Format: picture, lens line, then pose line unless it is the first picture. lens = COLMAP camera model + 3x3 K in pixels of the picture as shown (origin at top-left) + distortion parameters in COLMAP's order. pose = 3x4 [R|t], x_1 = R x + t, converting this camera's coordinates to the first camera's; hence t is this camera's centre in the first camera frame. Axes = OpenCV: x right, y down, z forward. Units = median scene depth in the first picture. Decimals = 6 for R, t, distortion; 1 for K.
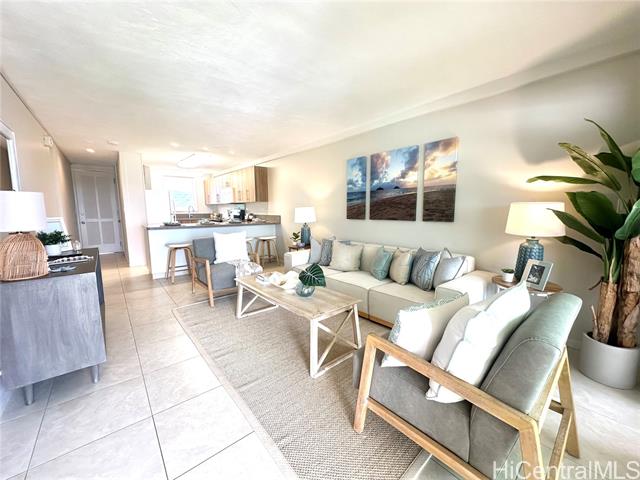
lens RADIAL K [[254.7, 0, 321.6], [0, 254.7, 238.1], [0, 0, 1]] dist [-0.000262, -0.000038]
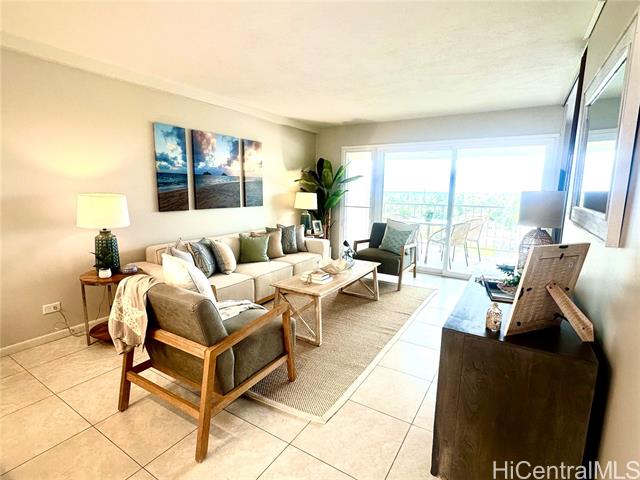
lens RADIAL K [[320.6, 0, 320.5], [0, 320.6, 240.7], [0, 0, 1]] dist [-0.000937, -0.000079]
pose [[-0.306654, -0.137504, 0.941836, -0.944895], [0.110812, 0.977624, 0.178809, -0.121505], [-0.945348, 0.159200, -0.284555, 0.978061]]
